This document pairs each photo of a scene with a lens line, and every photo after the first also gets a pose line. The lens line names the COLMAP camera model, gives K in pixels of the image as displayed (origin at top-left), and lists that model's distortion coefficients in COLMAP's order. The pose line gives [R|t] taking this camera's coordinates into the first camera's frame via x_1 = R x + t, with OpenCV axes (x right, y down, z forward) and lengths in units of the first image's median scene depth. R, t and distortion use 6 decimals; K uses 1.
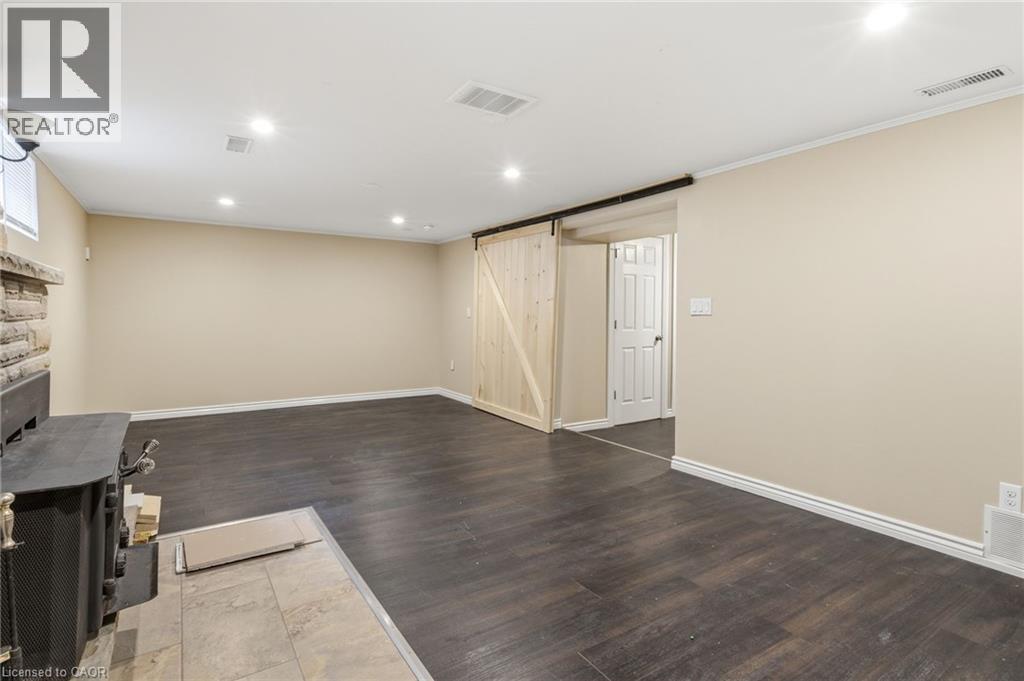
lens RADIAL K [[483.2, 0, 528.4], [0, 483.2, 313.9], [0, 0, 1]] dist [-0.006168, 0.000402]
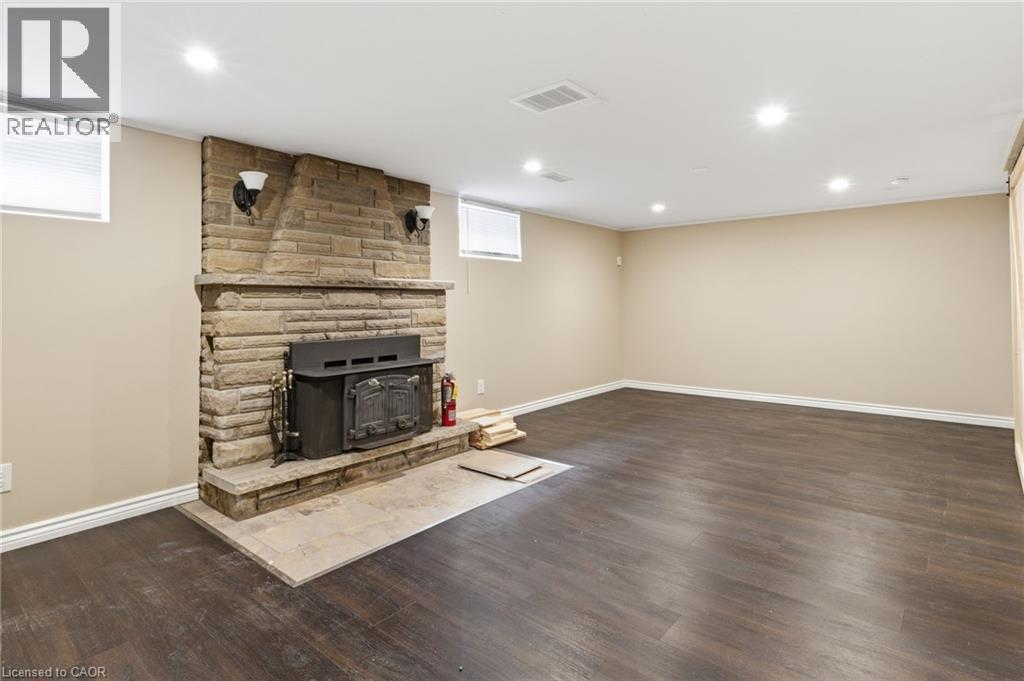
lens RADIAL K [[535.6, 0, 515.7], [0, 535.6, 287.6], [0, 0, 1]] dist [-0.004585, -0.000396]
pose [[0.297185, -0.037119, -0.954098, 0.916645], [0.007168, 0.999303, -0.036645, 0.006856], [0.954793, 0.004052, 0.297244, 0.551505]]
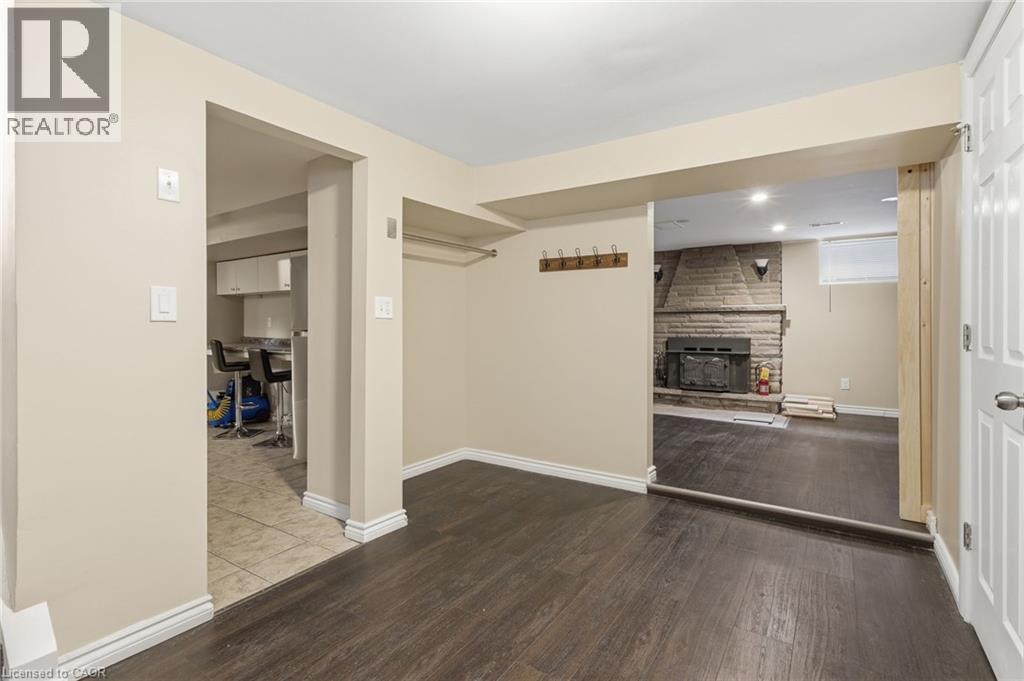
lens RADIAL K [[483.2, 0, 513.2], [0, 483.2, 333.2], [0, 0, 1]] dist [-0.006168, 0.000402]
pose [[-0.916573, -0.002388, -0.399859, 1.352589], [-0.007455, 0.999910, 0.011116, 0.044060], [0.399797, 0.013170, -0.916509, 2.498364]]
